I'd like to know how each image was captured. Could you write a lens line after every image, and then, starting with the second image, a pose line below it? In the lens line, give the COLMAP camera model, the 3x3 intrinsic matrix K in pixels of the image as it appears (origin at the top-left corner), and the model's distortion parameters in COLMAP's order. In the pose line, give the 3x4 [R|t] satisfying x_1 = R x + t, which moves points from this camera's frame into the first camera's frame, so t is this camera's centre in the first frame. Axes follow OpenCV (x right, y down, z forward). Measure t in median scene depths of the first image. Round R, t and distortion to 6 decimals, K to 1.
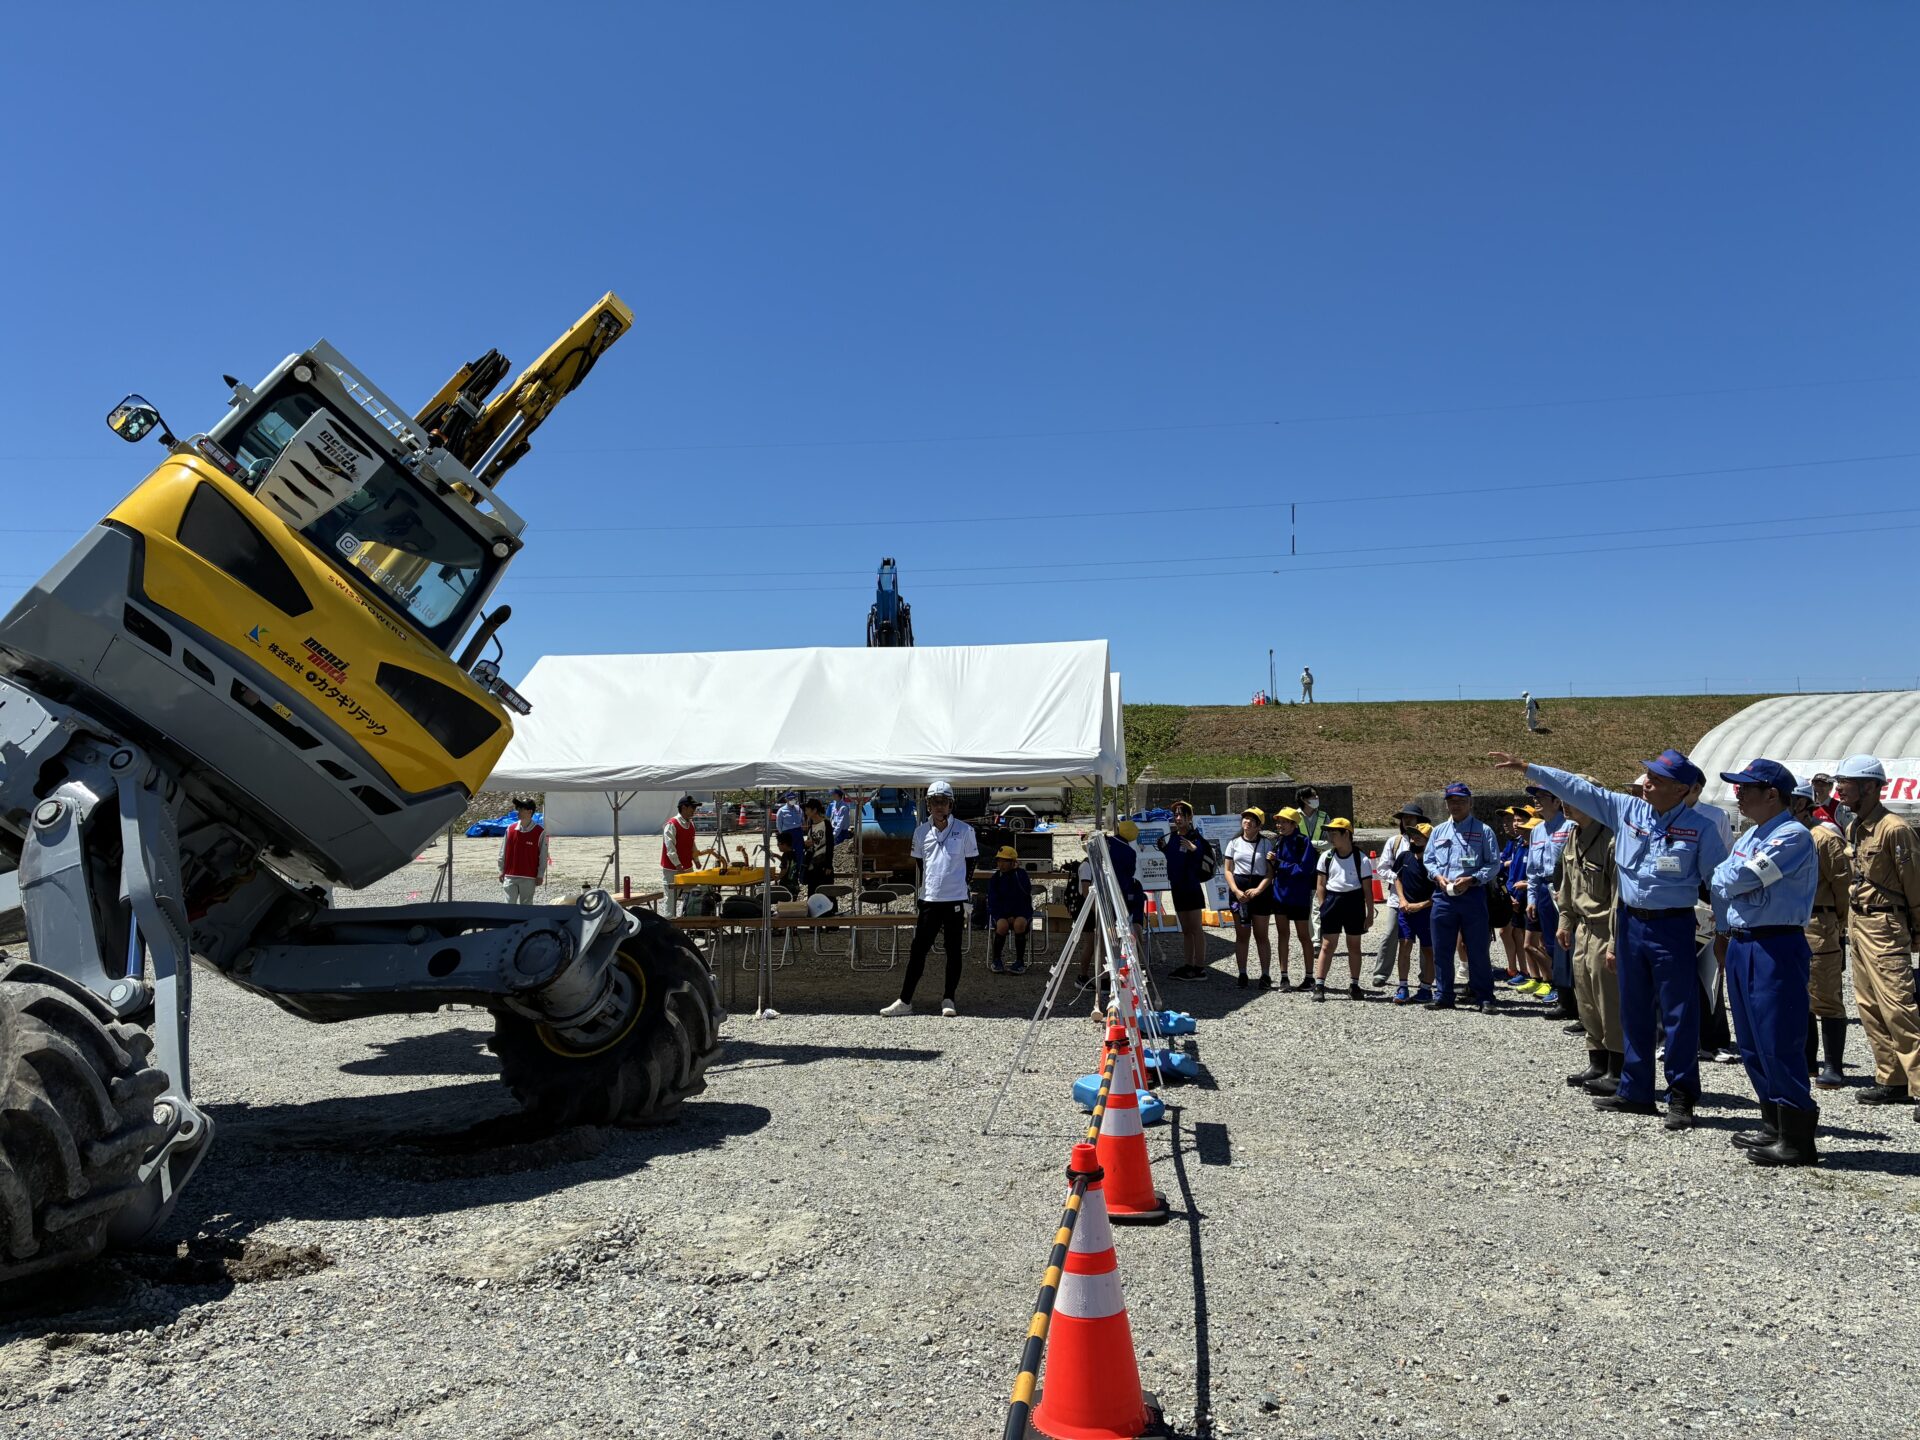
lens RADIAL K [[1436.1, 0, 960.0], [0, 1436.1, 720.0], [0, 0, 1]] dist [0.043505, -0.074690]
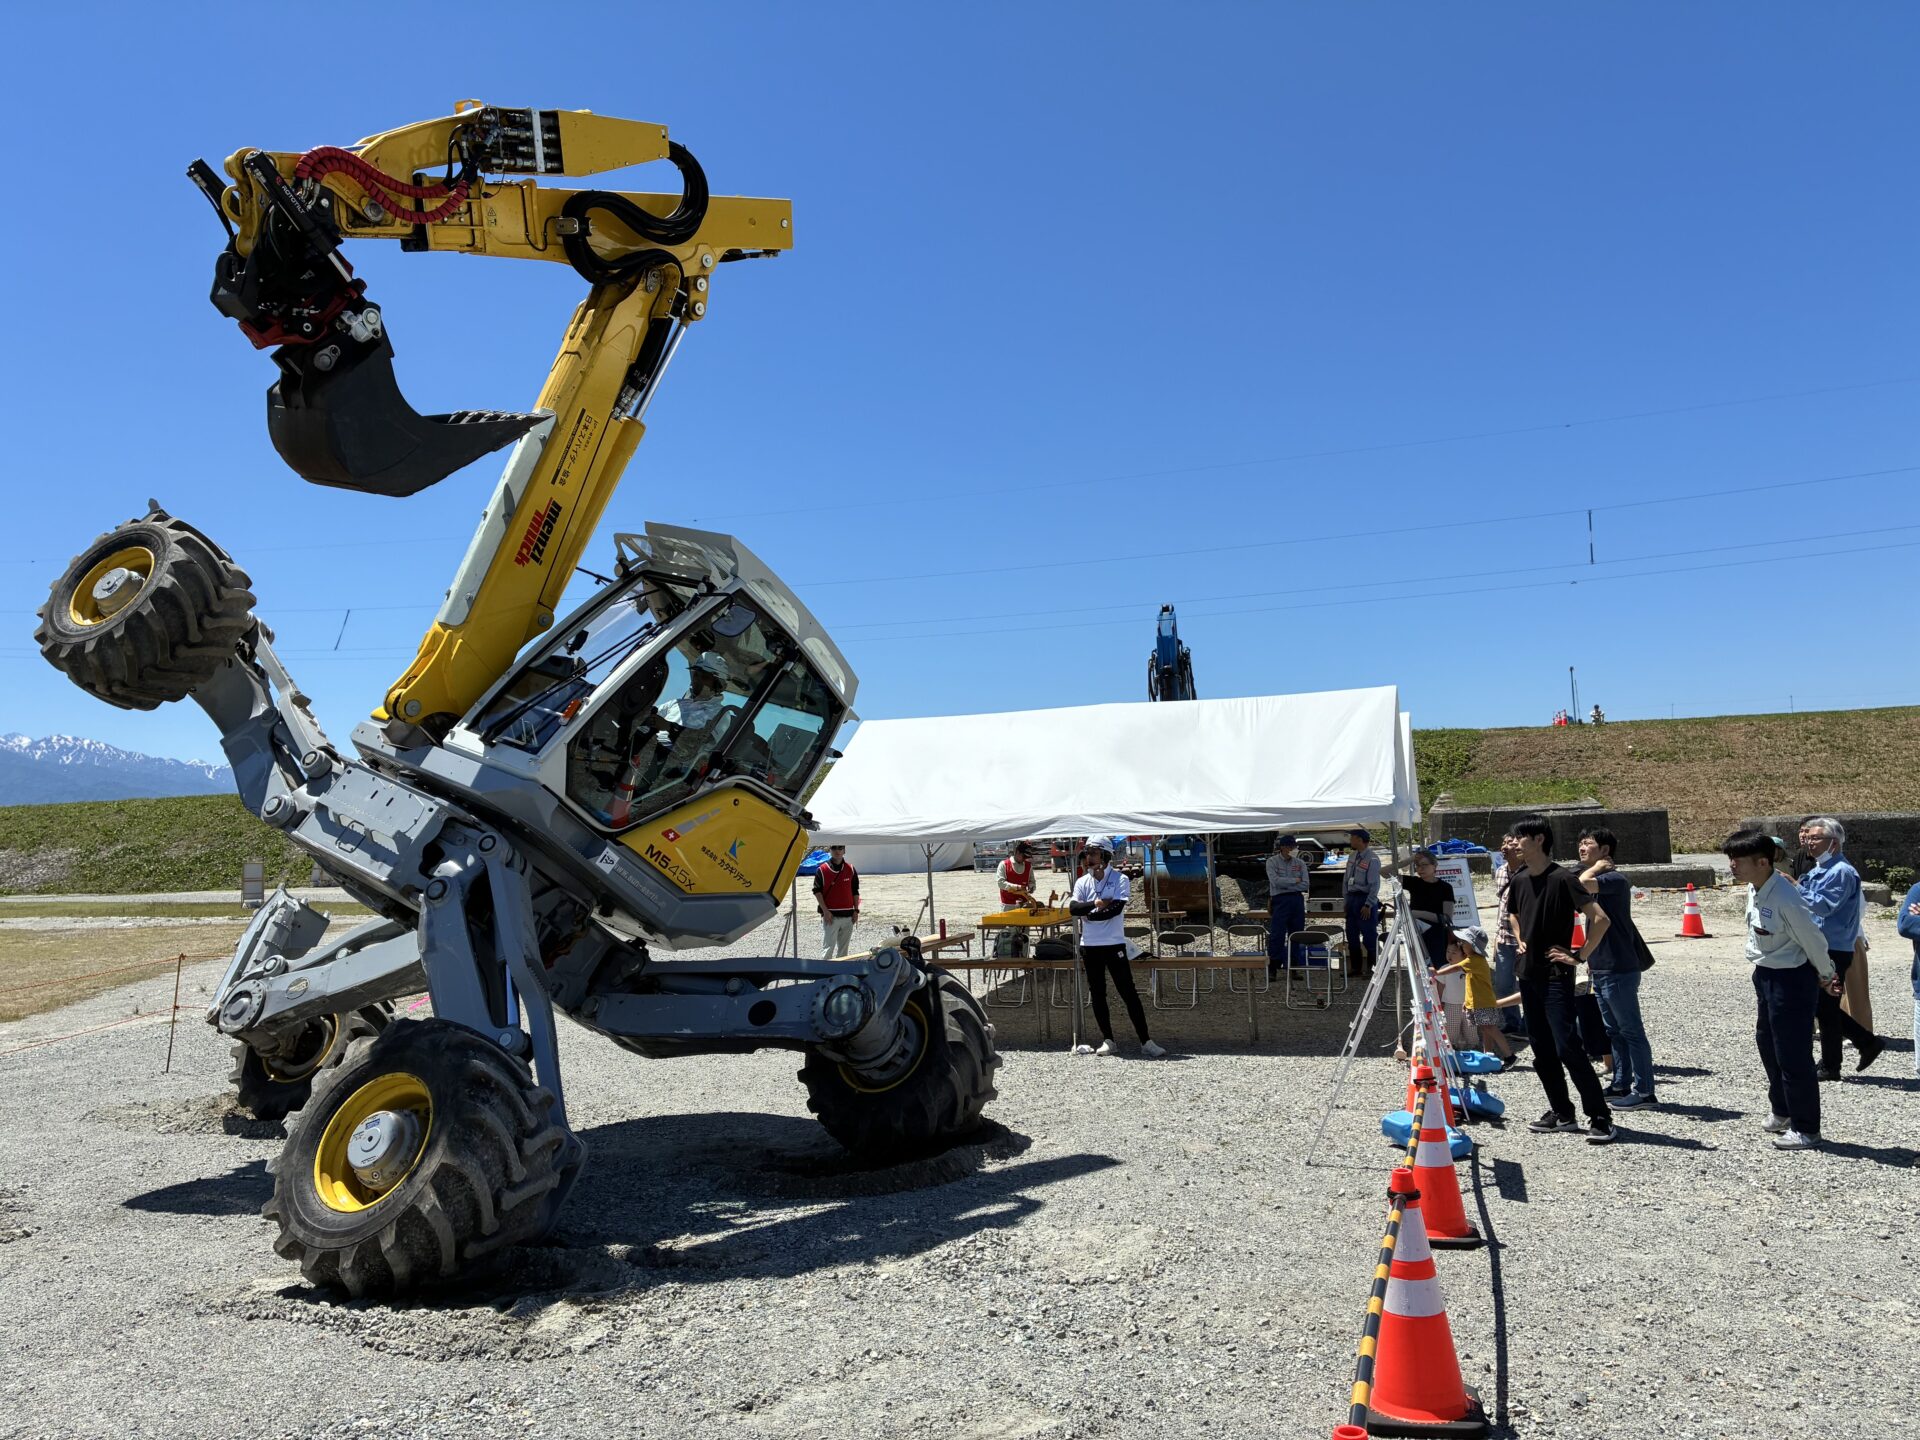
lens RADIAL K [[1429.4, 0, 960.0], [0, 1429.4, 720.0], [0, 0, 1]] dist [-0.001155, 0.039742]
pose [[0.980827, -0.035573, -0.191605, -0.014571], [0.031214, 0.999182, -0.025724, -0.025836], [0.192363, 0.019251, 0.981135, -0.107393]]
